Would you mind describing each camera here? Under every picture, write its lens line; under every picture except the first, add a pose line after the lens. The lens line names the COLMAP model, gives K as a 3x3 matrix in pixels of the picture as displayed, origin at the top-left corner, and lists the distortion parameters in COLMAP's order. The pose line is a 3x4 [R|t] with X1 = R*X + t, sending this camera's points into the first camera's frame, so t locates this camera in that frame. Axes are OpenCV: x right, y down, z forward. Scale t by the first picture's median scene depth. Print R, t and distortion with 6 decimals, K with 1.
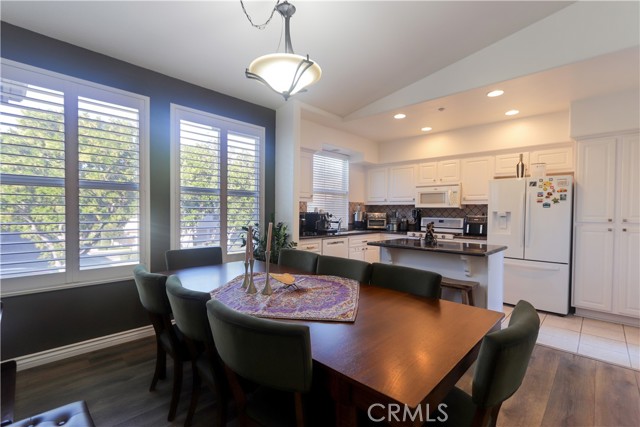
lens RADIAL K [[295.9, 0, 325.9], [0, 295.9, 217.0], [0, 0, 1]] dist [-0.003850, 0.002529]
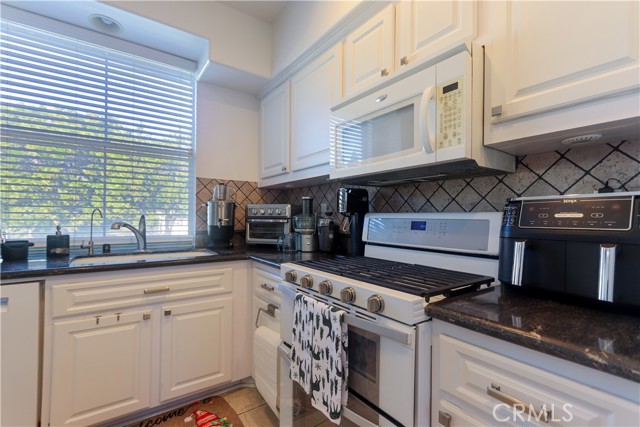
lens RADIAL K [[295.9, 0, 328.6], [0, 295.9, 216.1], [0, 0, 1]] dist [-0.003850, 0.002529]
pose [[0.982140, -0.004853, -0.188088, 0.401896], [0.000317, 0.999708, -0.024142, 0.013856], [0.188150, 0.023652, 0.981855, 0.800417]]
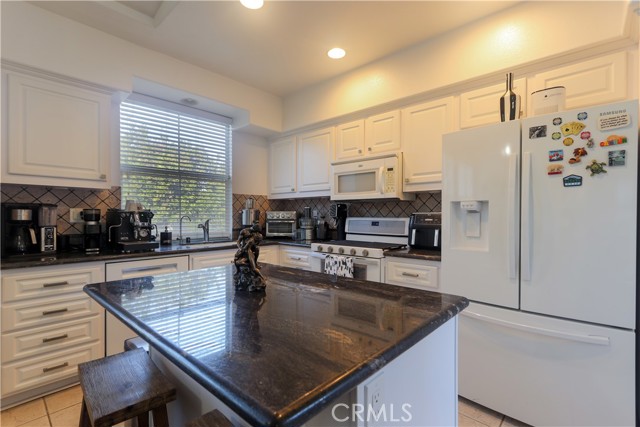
lens RADIAL K [[295.9, 0, 329.4], [0, 295.9, 216.8], [0, 0, 1]] dist [-0.003850, 0.002529]
pose [[0.999517, -0.010080, 0.029412, 0.318126], [0.010471, 0.999859, -0.013153, 0.008789], [-0.029276, 0.013455, 0.999481, 0.480109]]
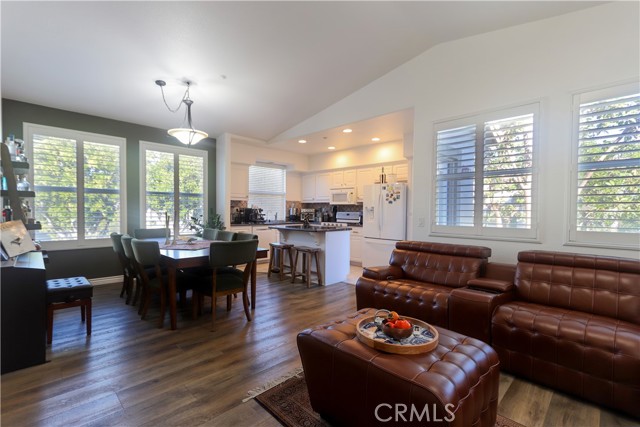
lens RADIAL K [[295.9, 0, 328.3], [0, 295.9, 217.9], [0, 0, 1]] dist [-0.003850, 0.002529]
pose [[0.999864, -0.001652, -0.016399, 0.358806], [0.001751, 0.999980, 0.006014, 0.024179], [0.016389, -0.006042, 0.999847, -0.410067]]
